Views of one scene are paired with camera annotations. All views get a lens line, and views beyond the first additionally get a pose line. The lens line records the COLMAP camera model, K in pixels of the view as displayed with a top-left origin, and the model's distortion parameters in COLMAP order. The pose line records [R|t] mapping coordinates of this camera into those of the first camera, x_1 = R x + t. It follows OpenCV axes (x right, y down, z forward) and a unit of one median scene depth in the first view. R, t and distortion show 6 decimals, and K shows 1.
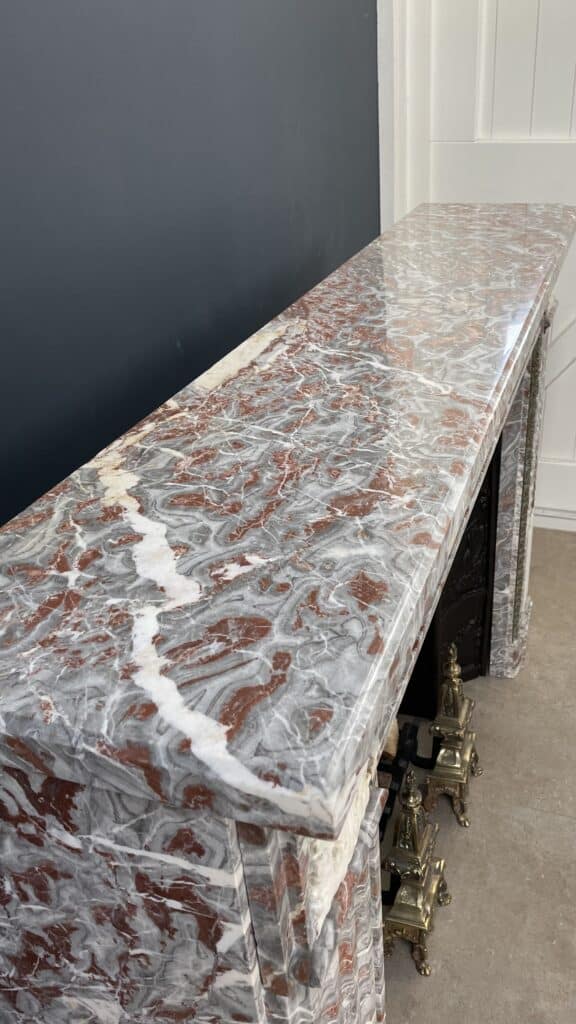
lens RADIAL K [[819.8, 0, 354.2], [0, 819.8, 495.7], [0, 0, 1]] dist [0.100599, -0.145000]
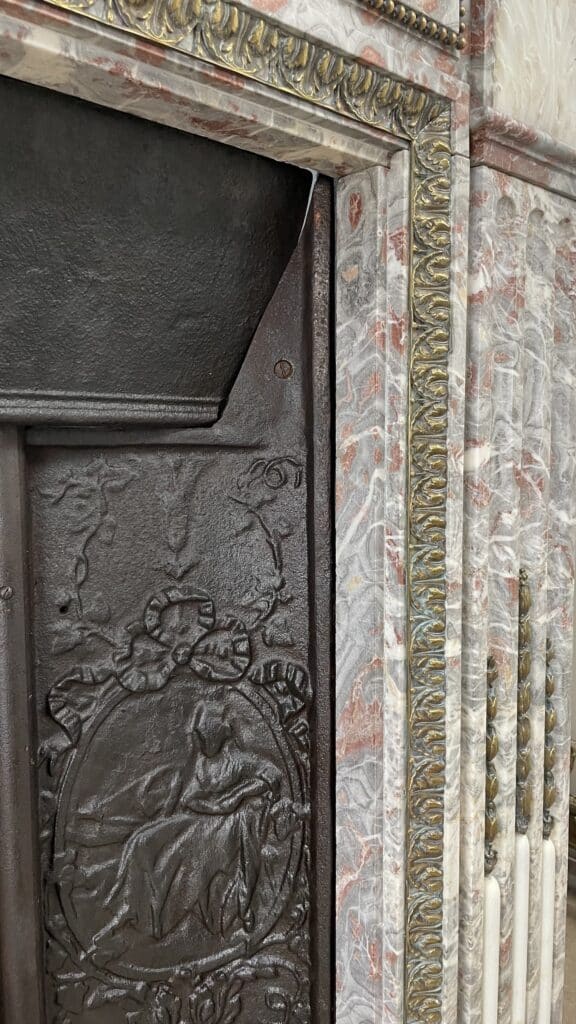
lens RADIAL K [[784.3, 0, 291.7], [0, 784.3, 502.3], [0, 0, 1]] dist [0.090314, -0.131633]
pose [[0.857650, 0.077942, -0.508293, 0.306255], [-0.277306, 0.902511, -0.329509, 0.034047], [0.433057, 0.423556, 0.795652, 0.731578]]
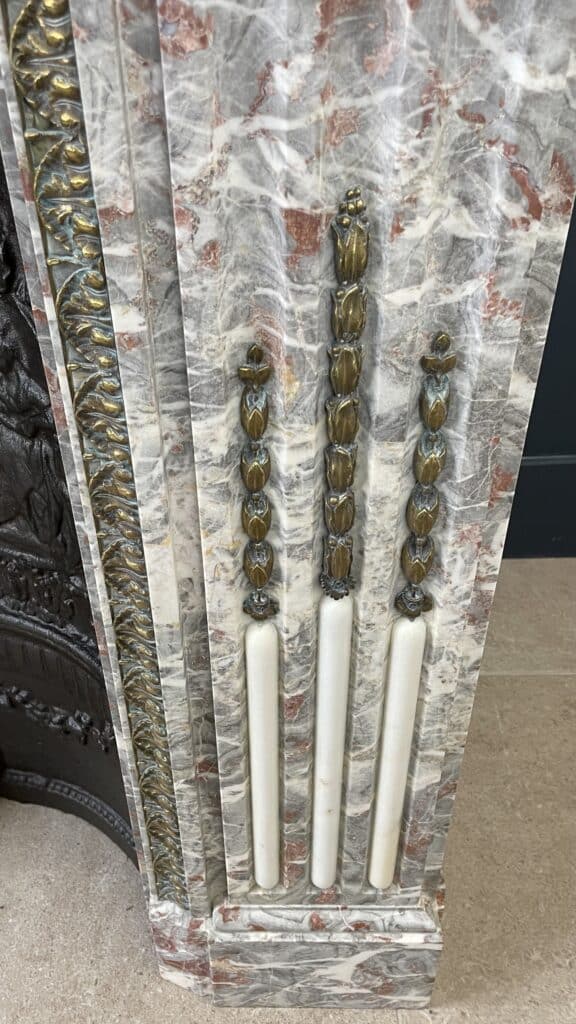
lens RADIAL K [[828.6, 0, 166.1], [0, 828.6, 514.0], [0, 0, 1]] dist [0.028392, -0.012613]
pose [[0.249876, 0.591376, -0.766705, 0.382671], [-0.404087, 0.783264, 0.472453, -0.083922], [0.879929, 0.191761, 0.434686, 0.940543]]
